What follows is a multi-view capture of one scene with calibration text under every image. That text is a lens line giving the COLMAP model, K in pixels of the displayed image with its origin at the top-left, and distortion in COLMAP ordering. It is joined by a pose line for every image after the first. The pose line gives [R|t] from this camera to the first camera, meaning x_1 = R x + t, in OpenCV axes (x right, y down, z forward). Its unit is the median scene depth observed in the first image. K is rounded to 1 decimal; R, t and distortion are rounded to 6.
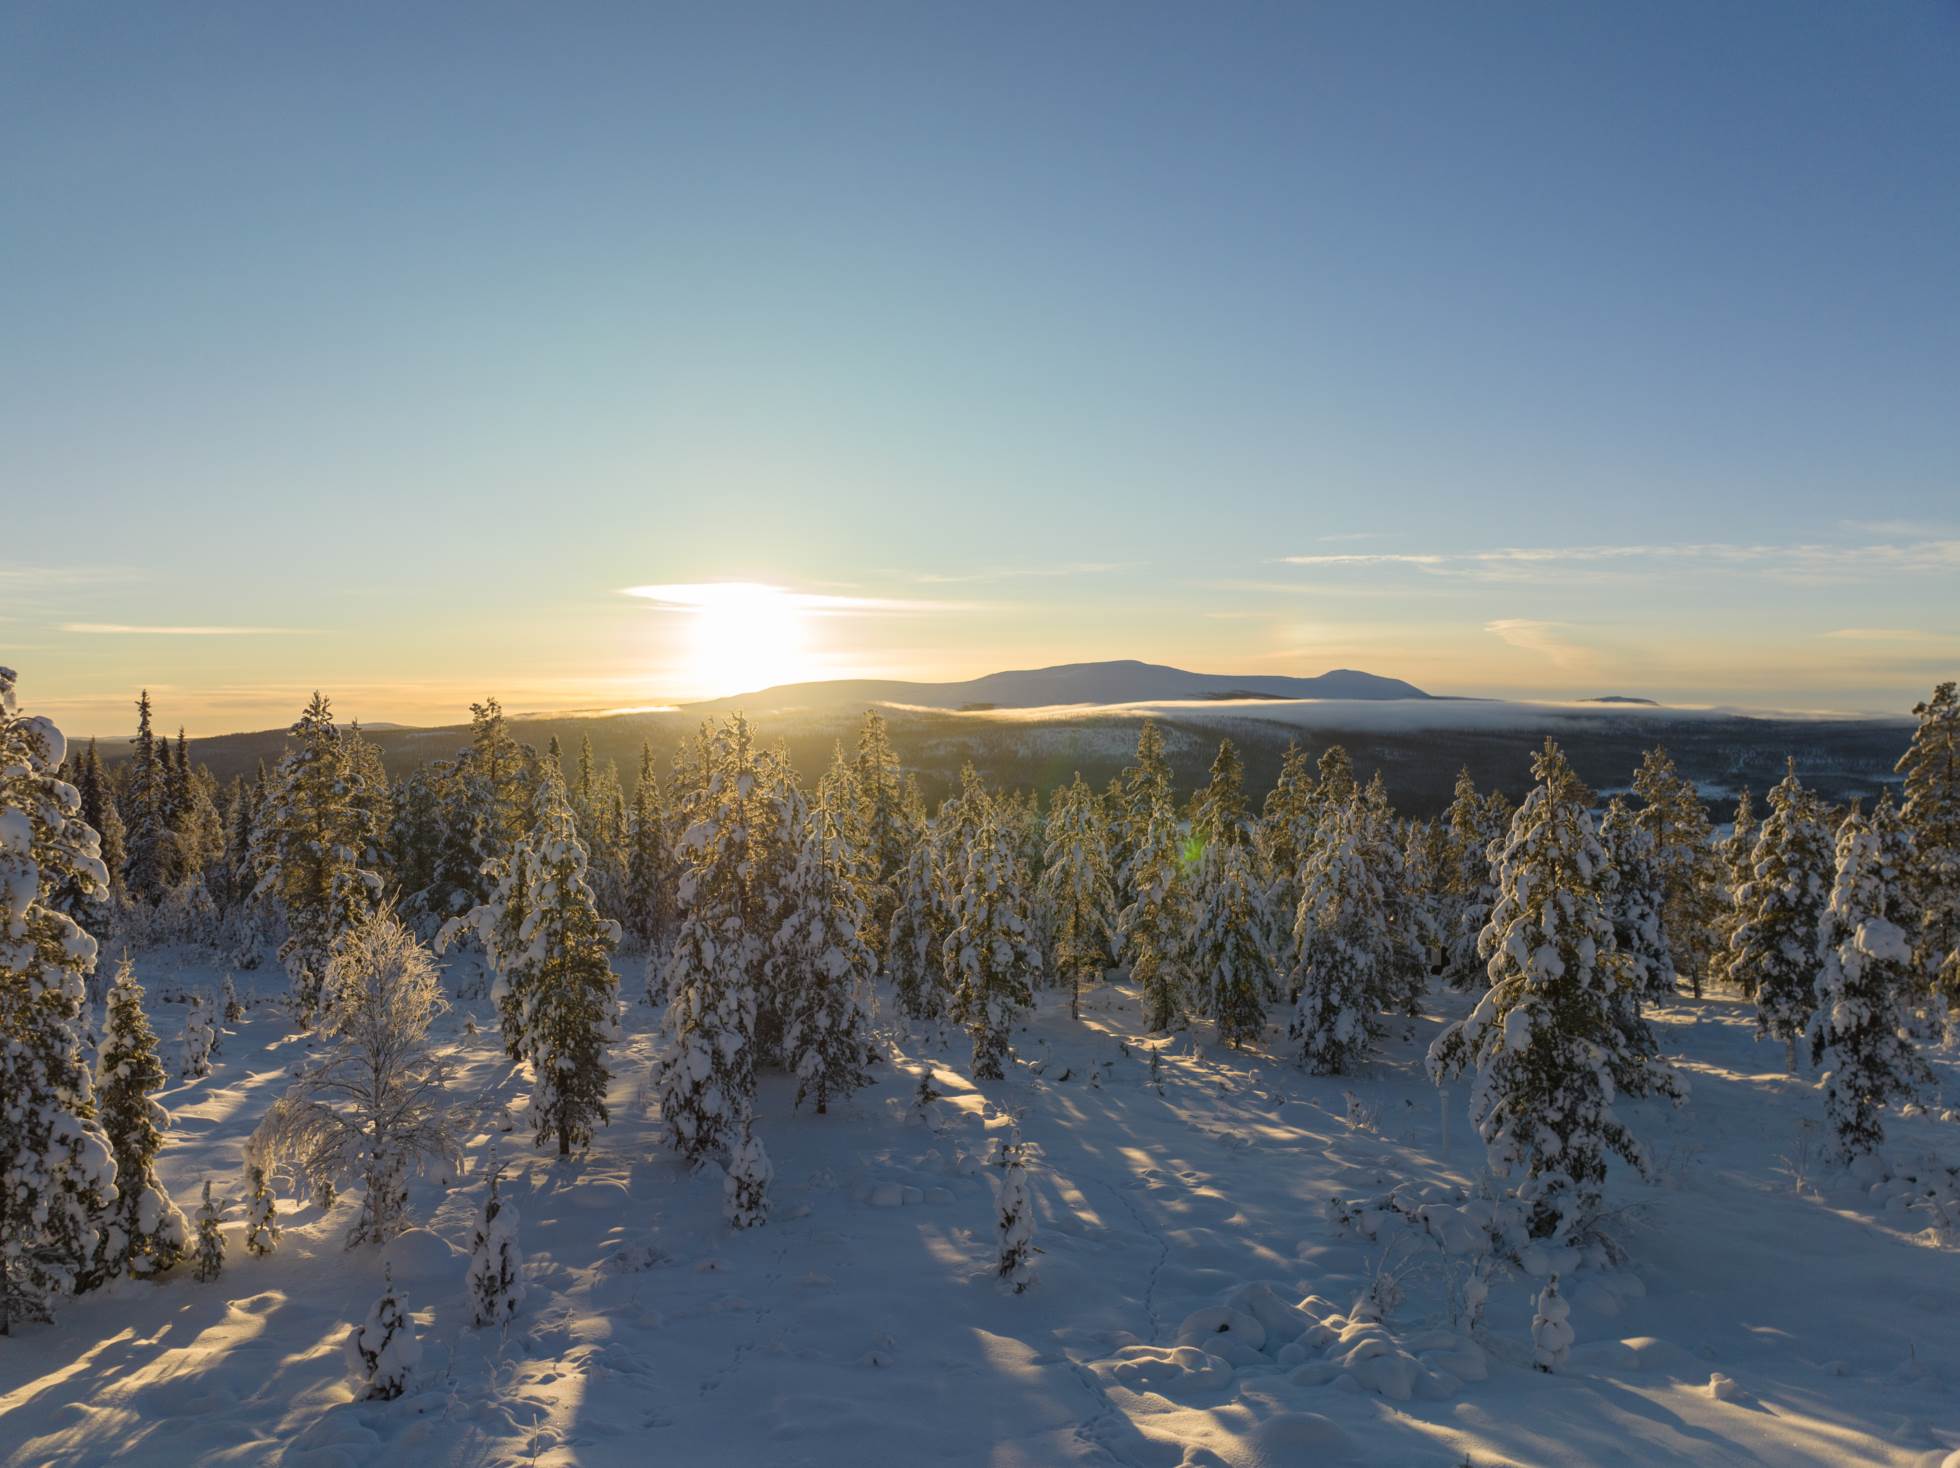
lens RADIAL K [[1383.6, 0, 969.9], [0, 1383.6, 735.9], [0, 0, 1]] dist [-0.041095, 0.003413]
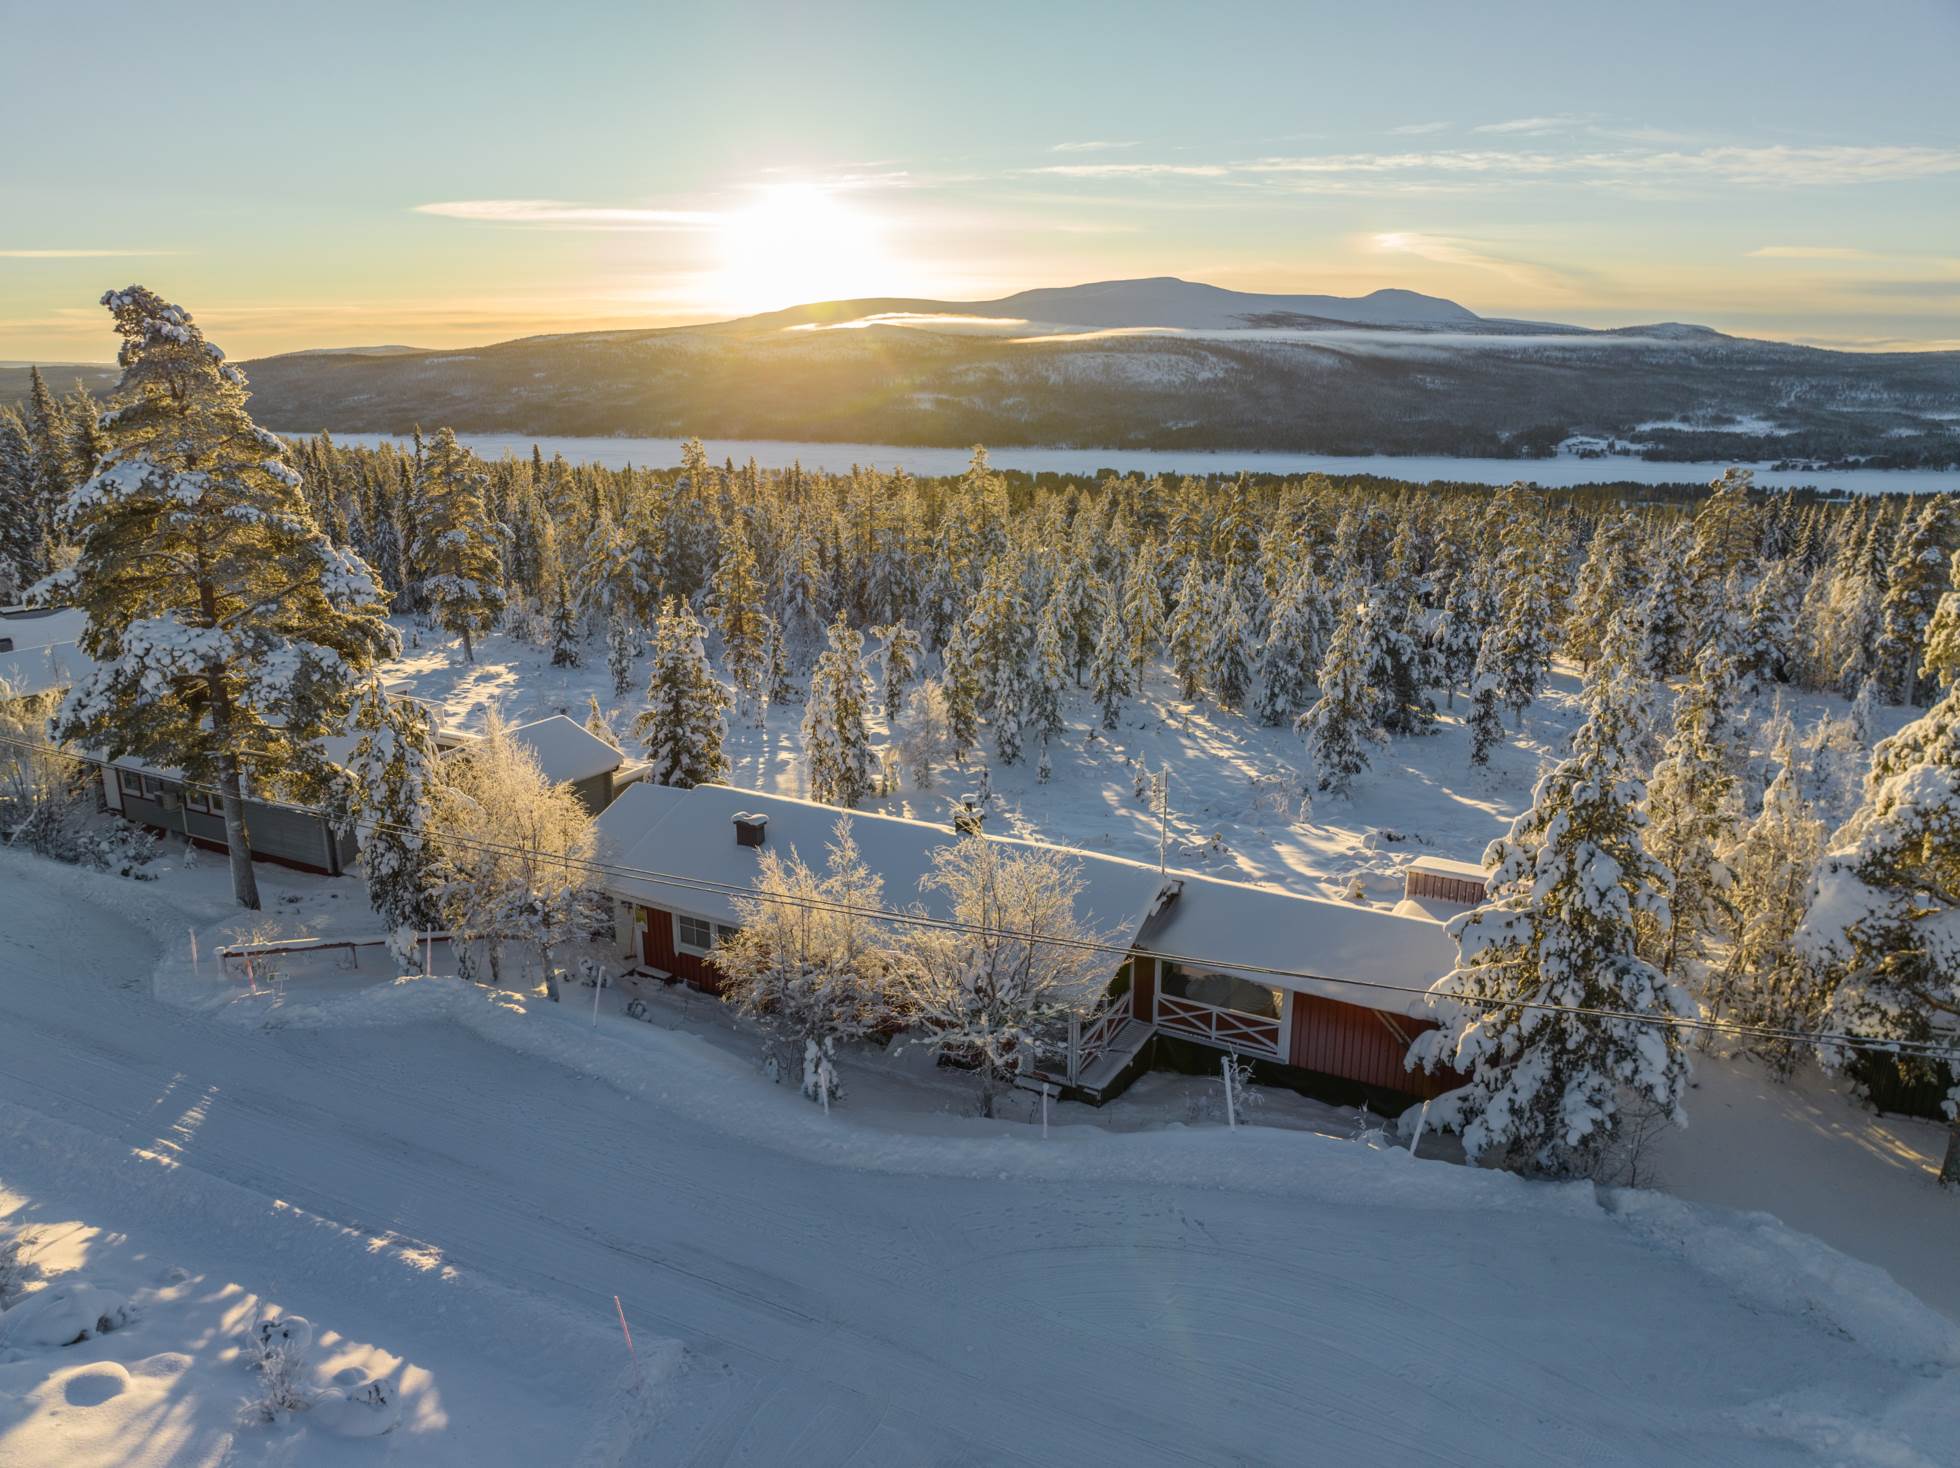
lens RADIAL K [[1383.6, 0, 969.9], [0, 1383.6, 735.9], [0, 0, 1]] dist [-0.041095, 0.003413]
pose [[0.999803, 0.006265, -0.018833, -0.193793], [-0.001067, 0.964468, 0.264196, -0.371823], [0.019819, -0.264124, 0.964285, -1.303719]]
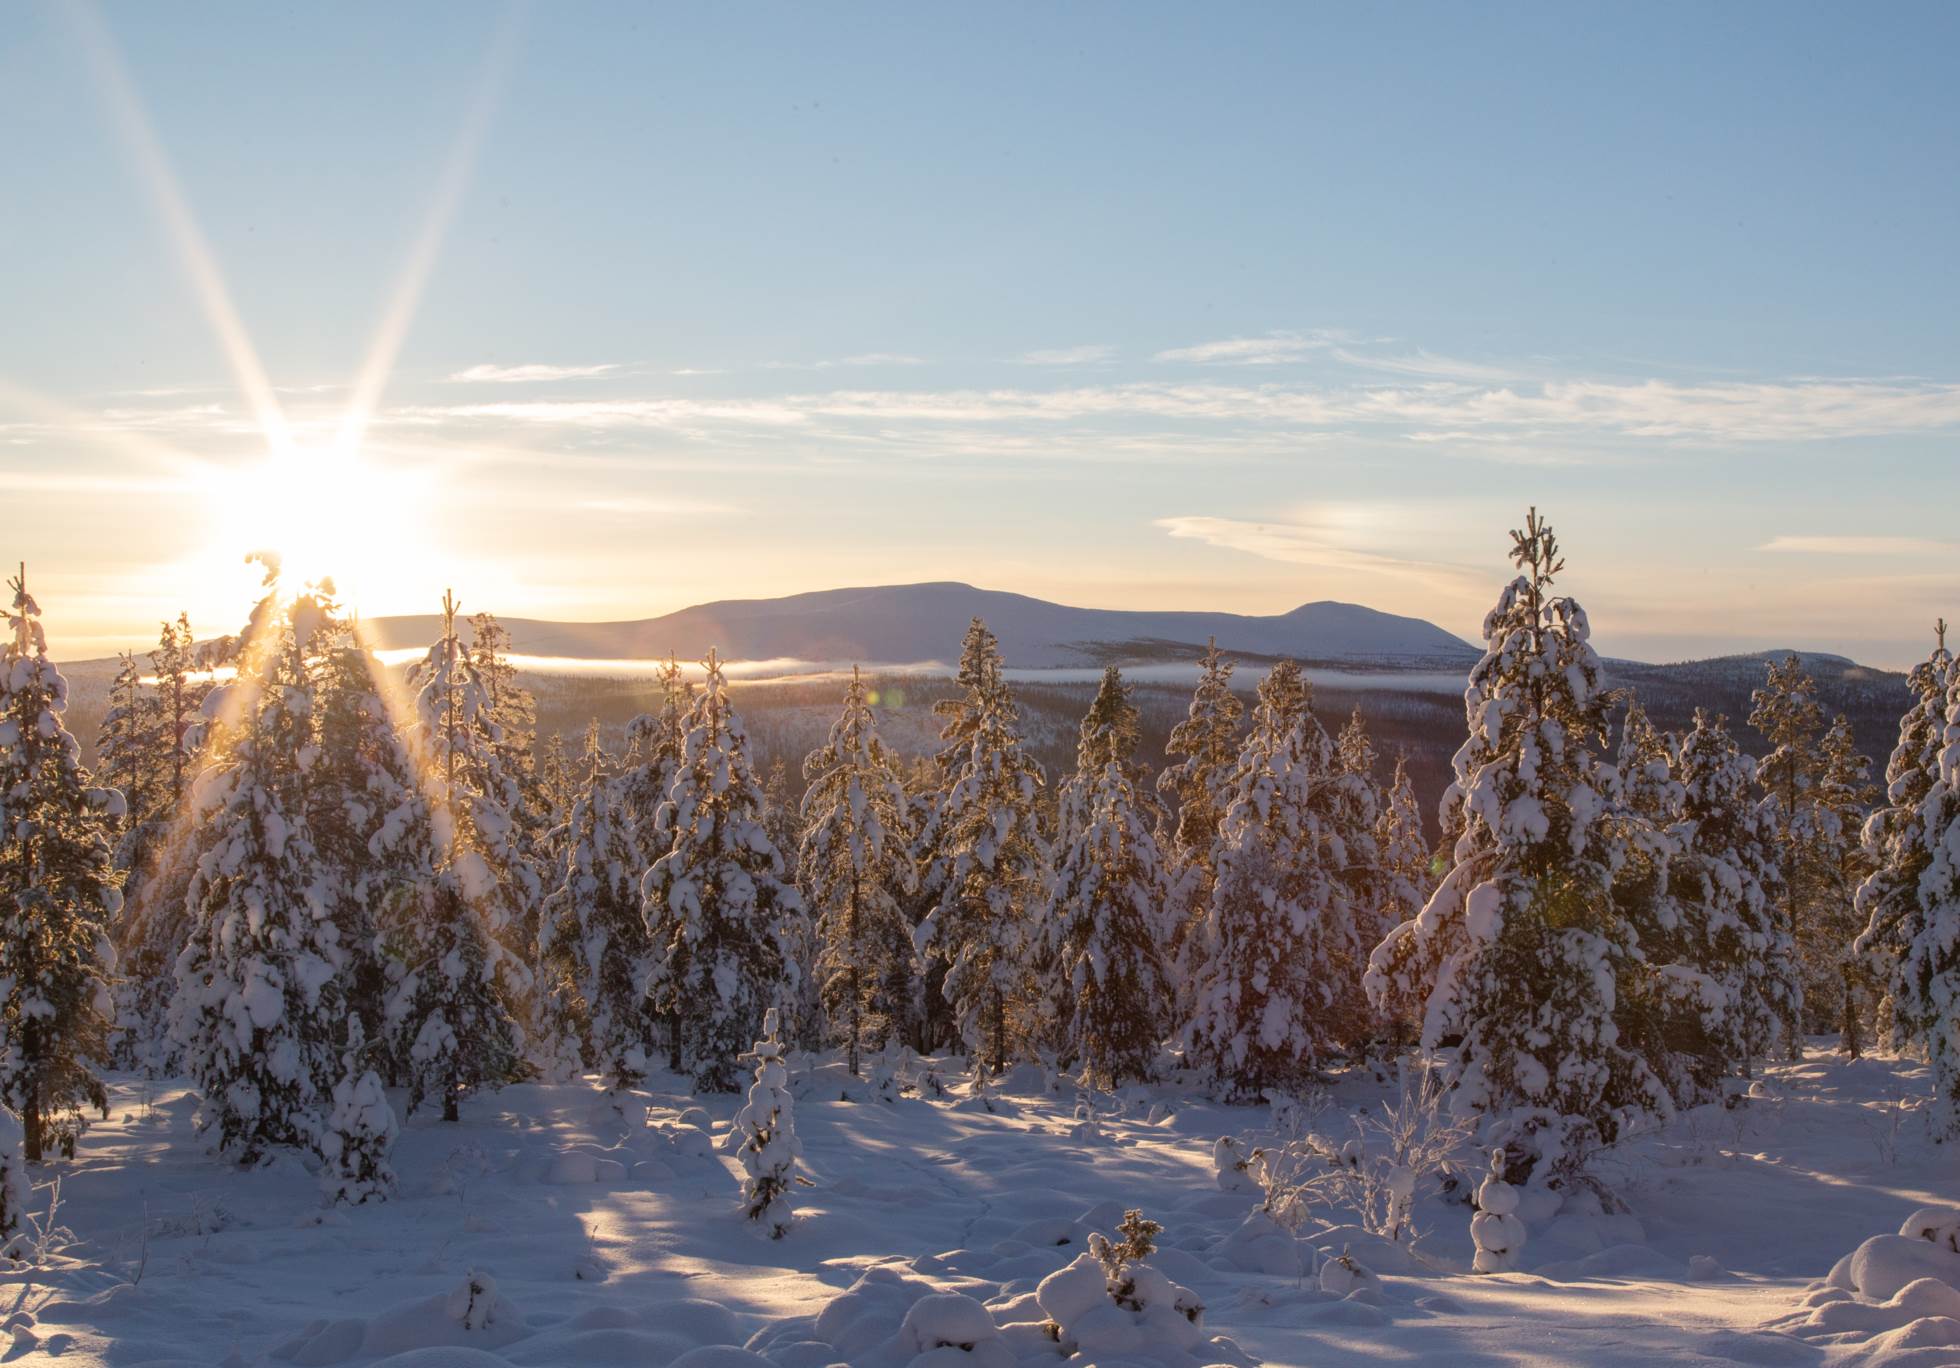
lens RADIAL K [[2527.1, 0, 1147.2], [0, 2527.1, 765.5], [0, 0, 1]] dist [0.033460, -0.050162]
pose [[0.981409, -0.007964, 0.191763, -0.016208], [0.004597, 0.999828, 0.017995, 0.092177], [-0.191873, -0.016779, 0.981276, -0.194847]]
